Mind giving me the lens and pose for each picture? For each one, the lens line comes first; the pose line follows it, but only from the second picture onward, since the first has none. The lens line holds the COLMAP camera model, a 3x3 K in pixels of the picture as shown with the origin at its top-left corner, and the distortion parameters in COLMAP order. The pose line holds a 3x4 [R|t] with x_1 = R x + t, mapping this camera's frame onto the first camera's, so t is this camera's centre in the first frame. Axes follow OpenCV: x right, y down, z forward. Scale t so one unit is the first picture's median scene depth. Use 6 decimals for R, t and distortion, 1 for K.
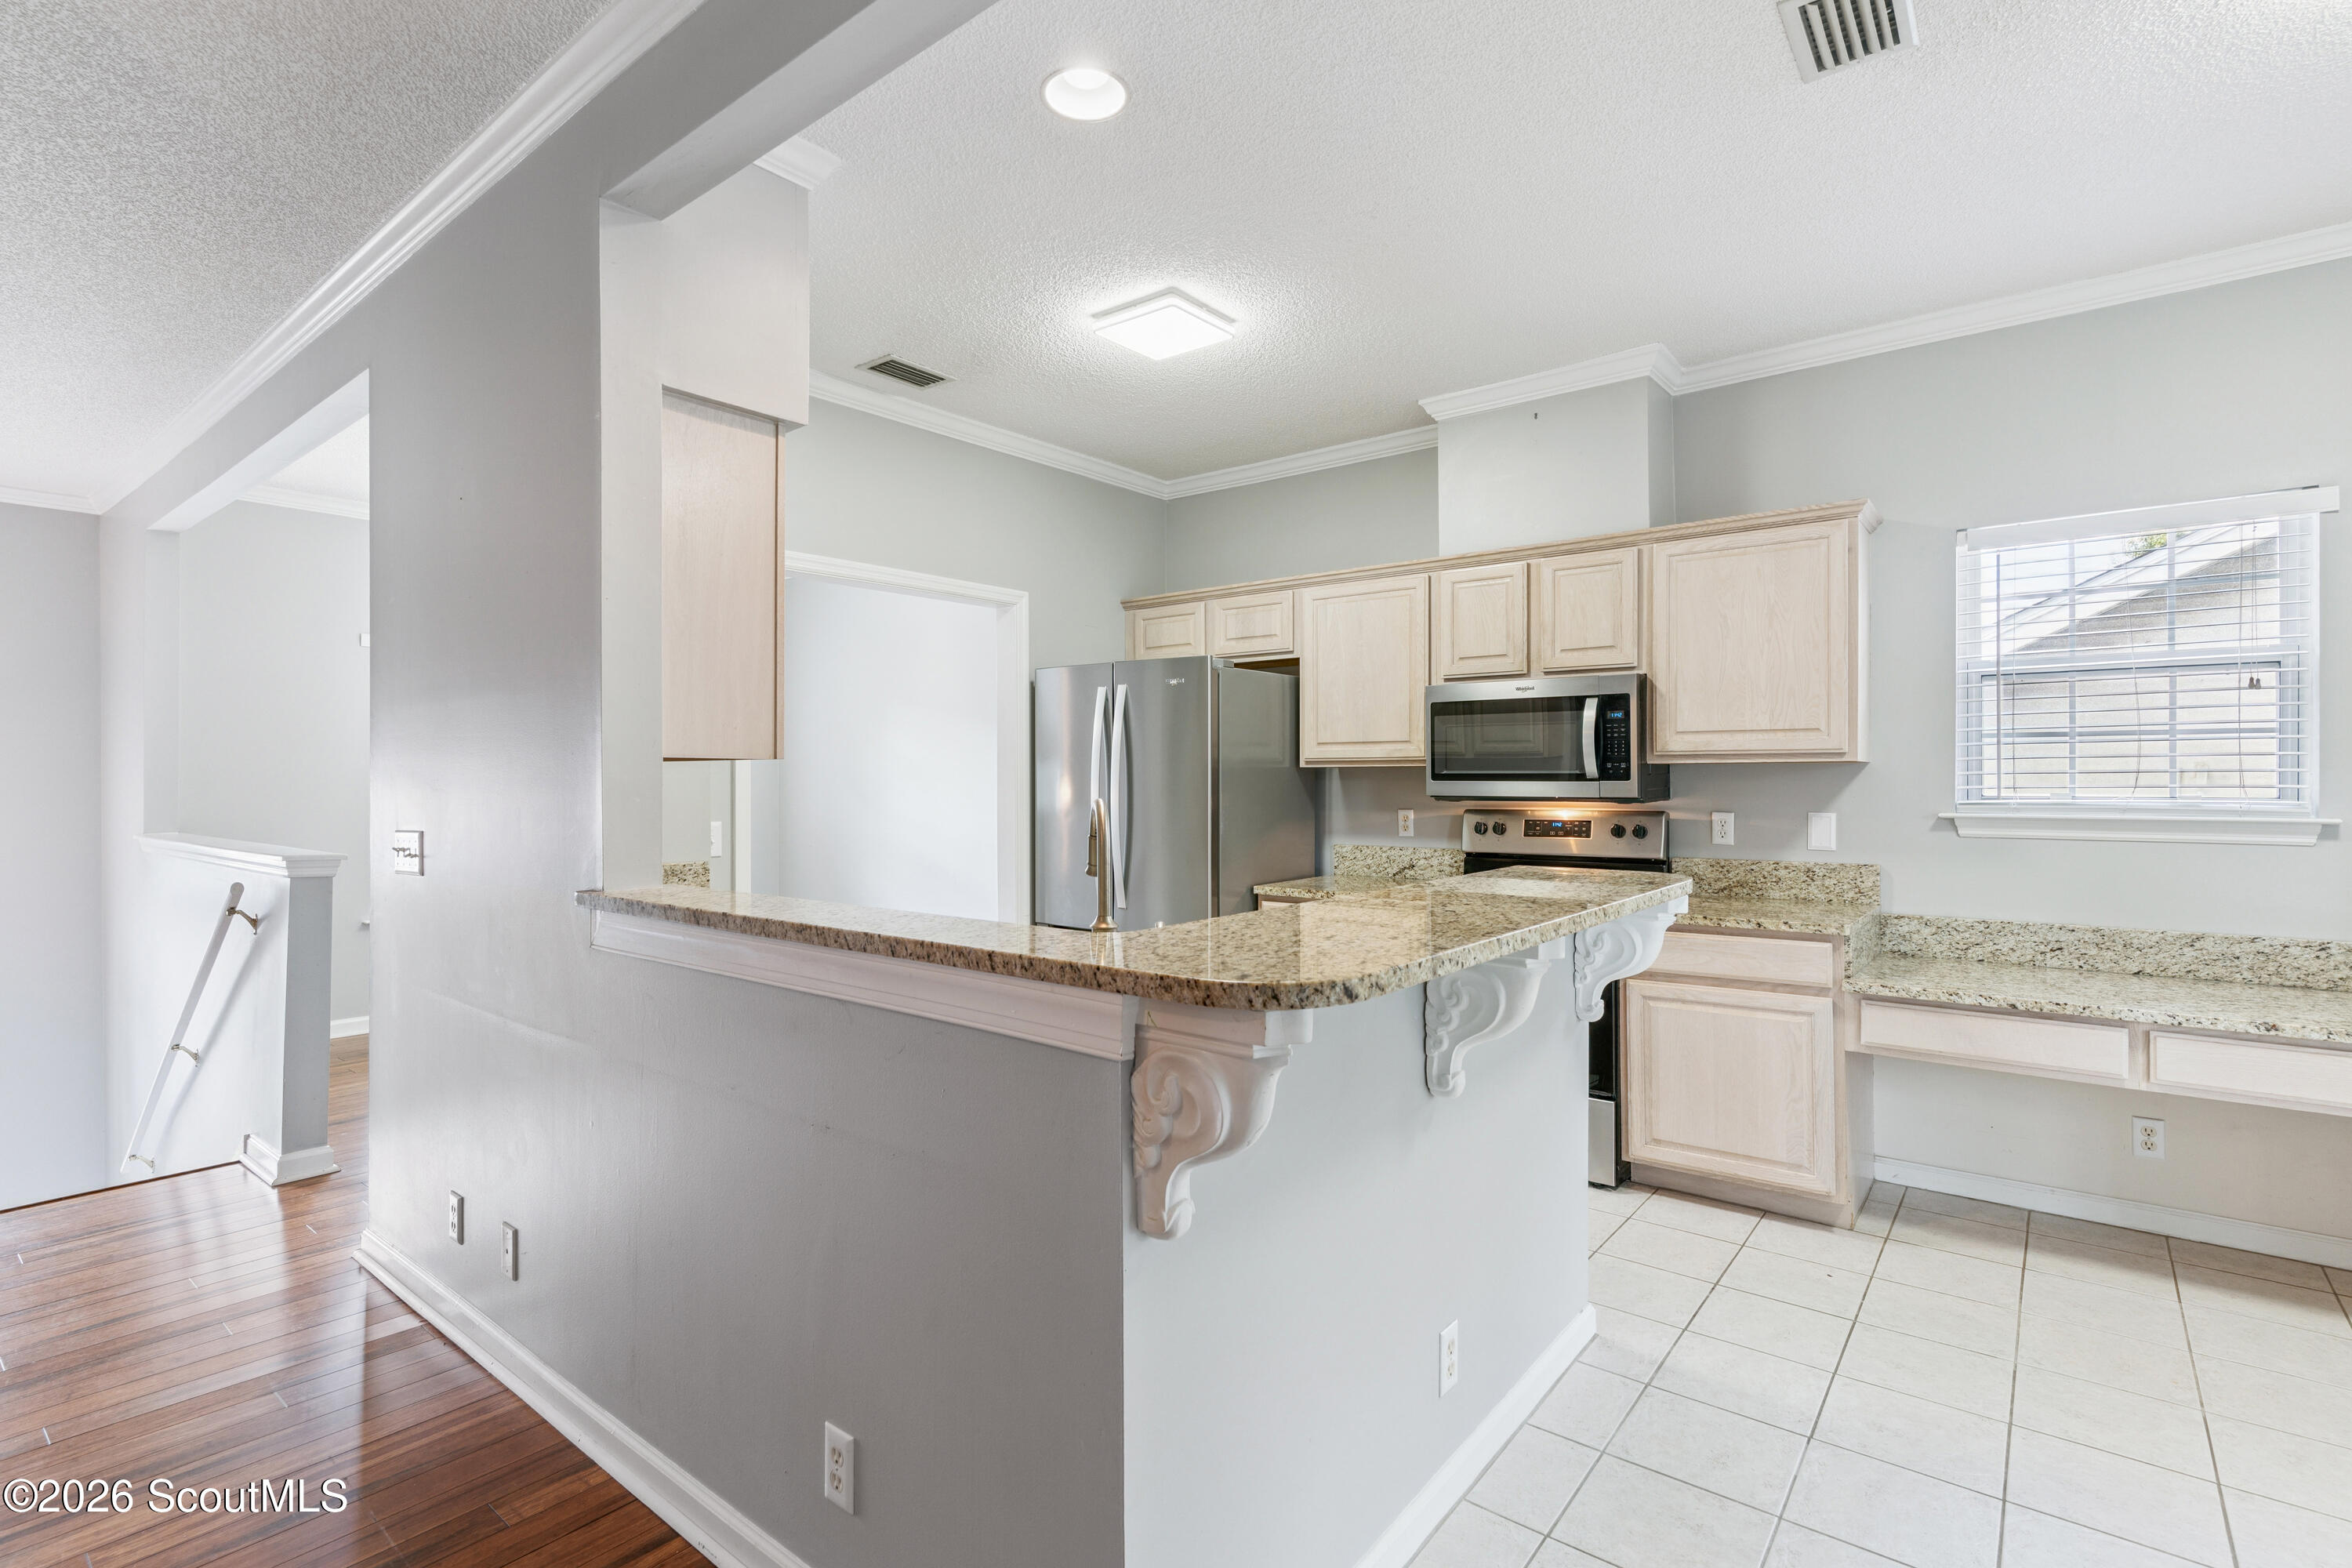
lens RADIAL K [[1110.7, 0, 1154.5], [0, 1110.7, 783.5], [0, 0, 1]] dist [-0.001581, -0.000245]
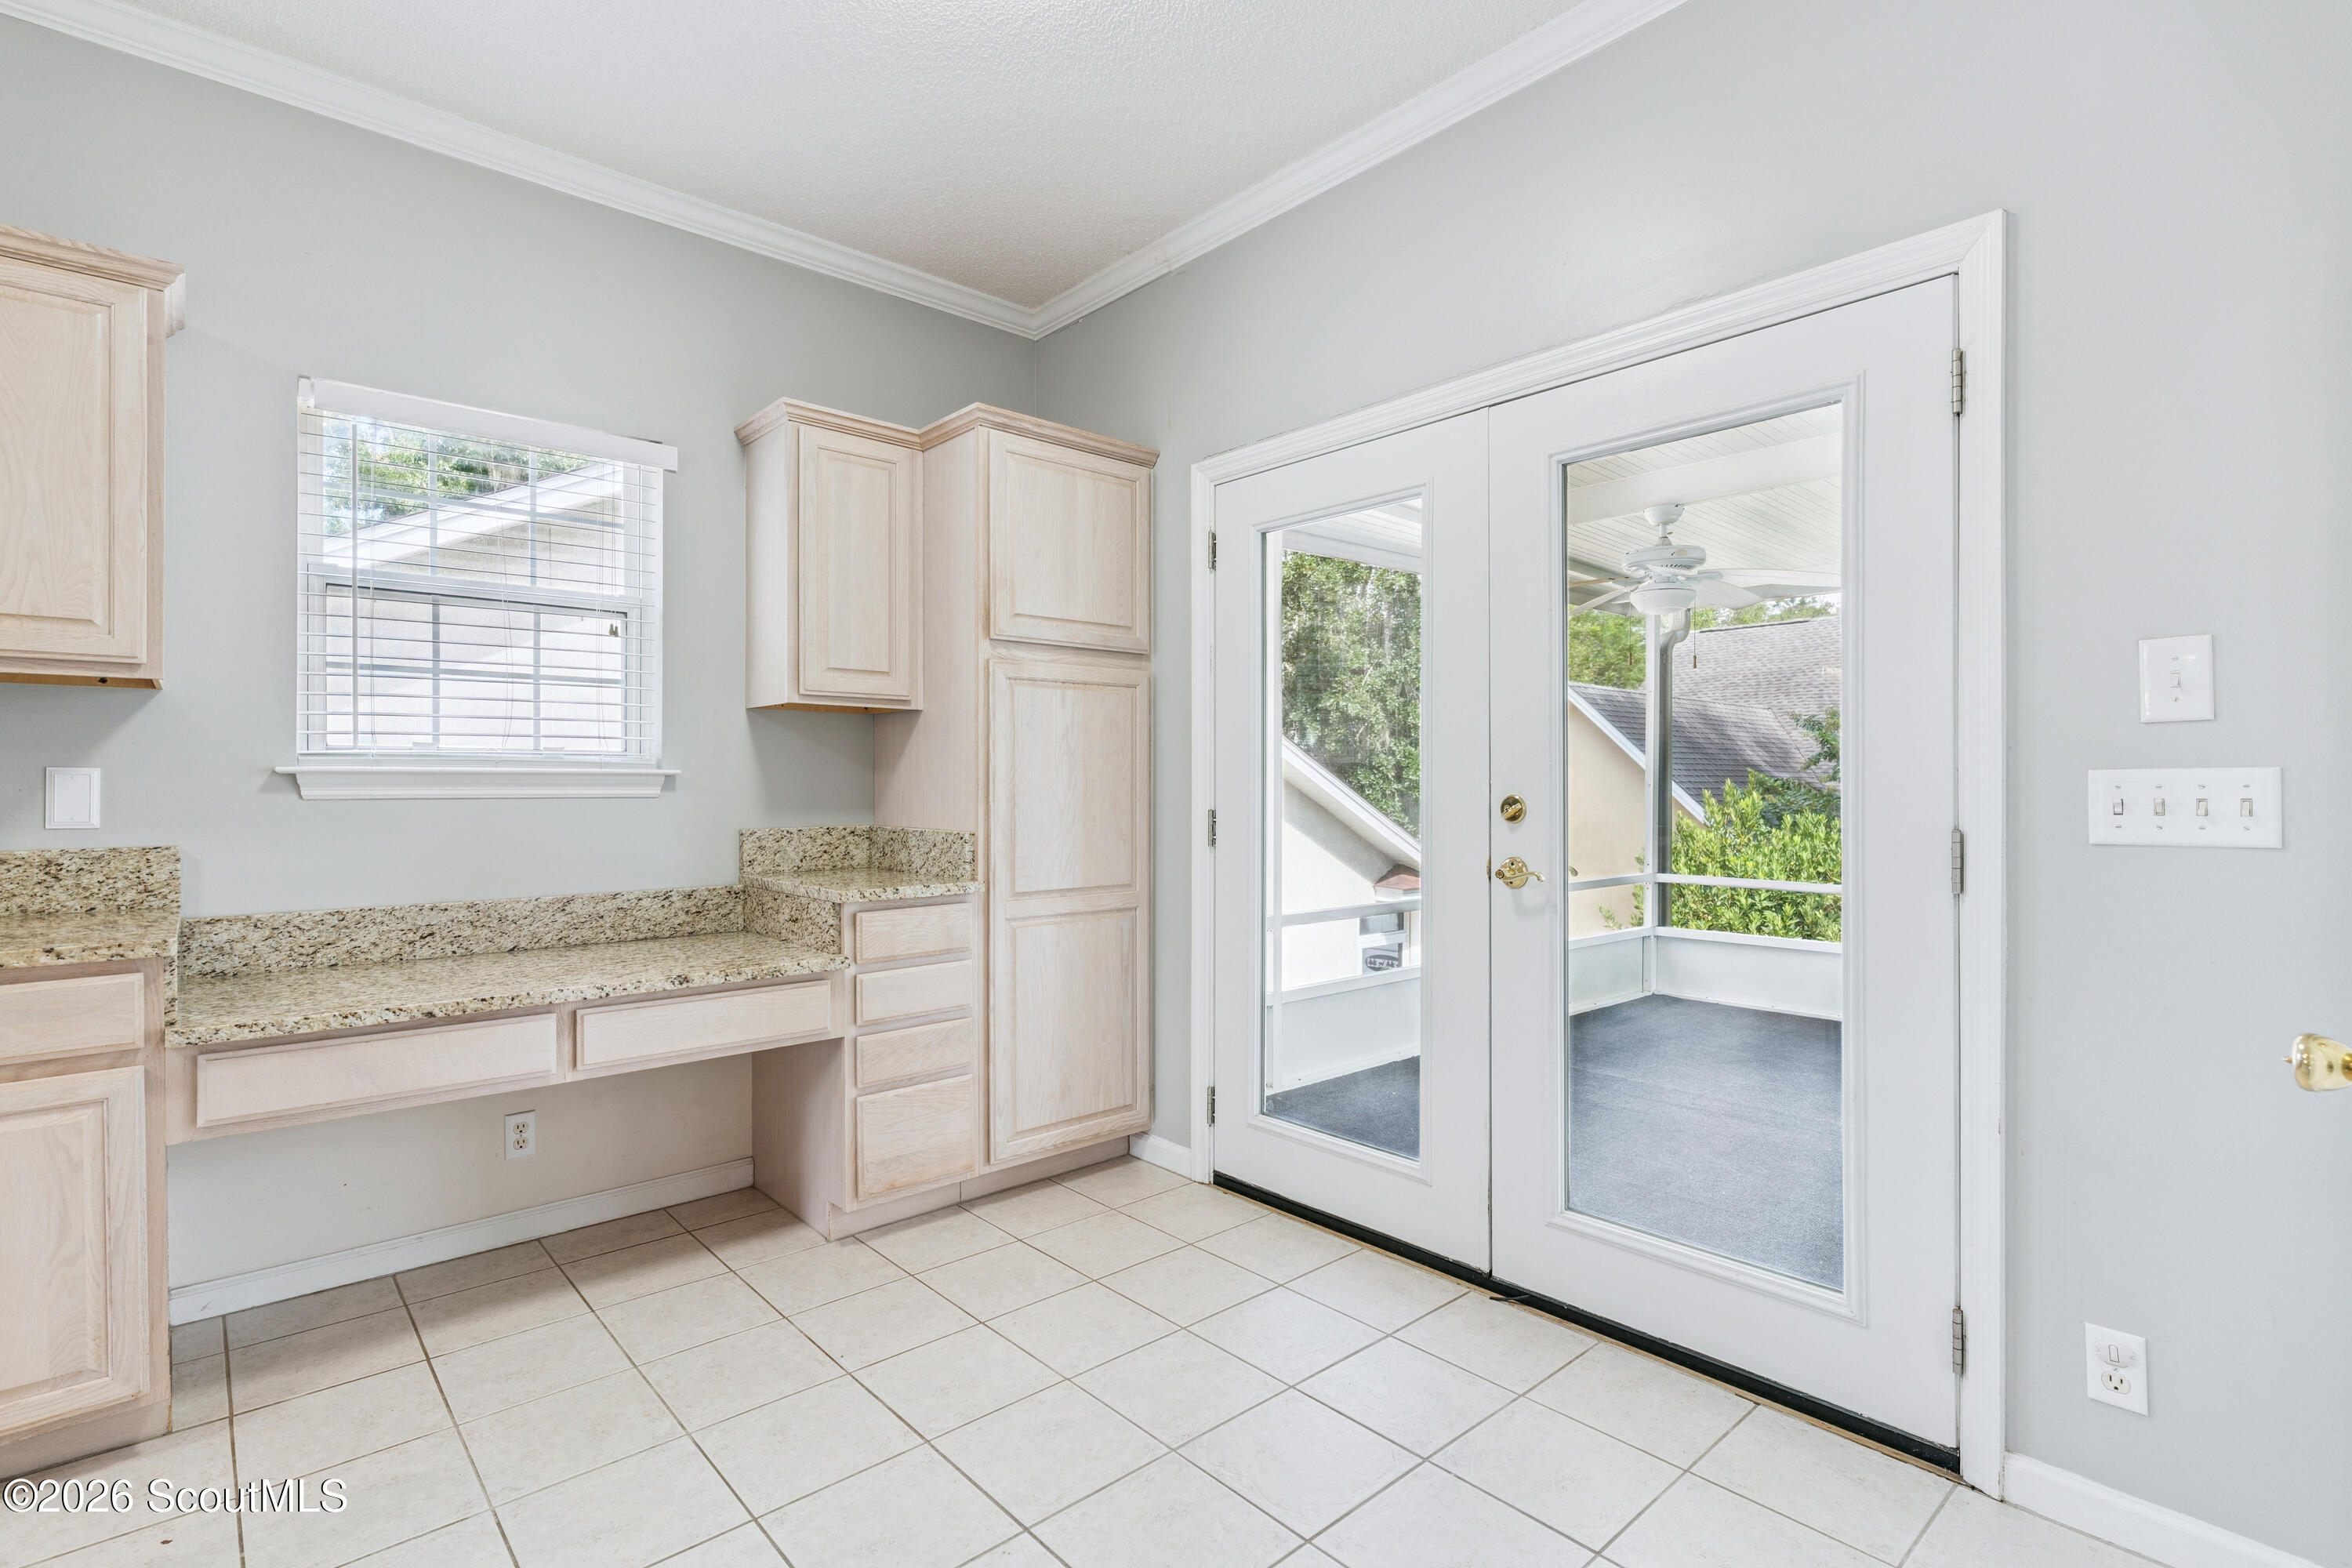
lens RADIAL K [[1110.7, 0, 1154.5], [0, 1110.7, 783.5], [0, 0, 1]] dist [-0.001581, -0.000245]
pose [[0.161408, 0.003296, 0.986882, 0.107409], [0.004007, 0.999984, -0.003995, 0.045928], [-0.986880, 0.004599, 0.161392, 0.359117]]
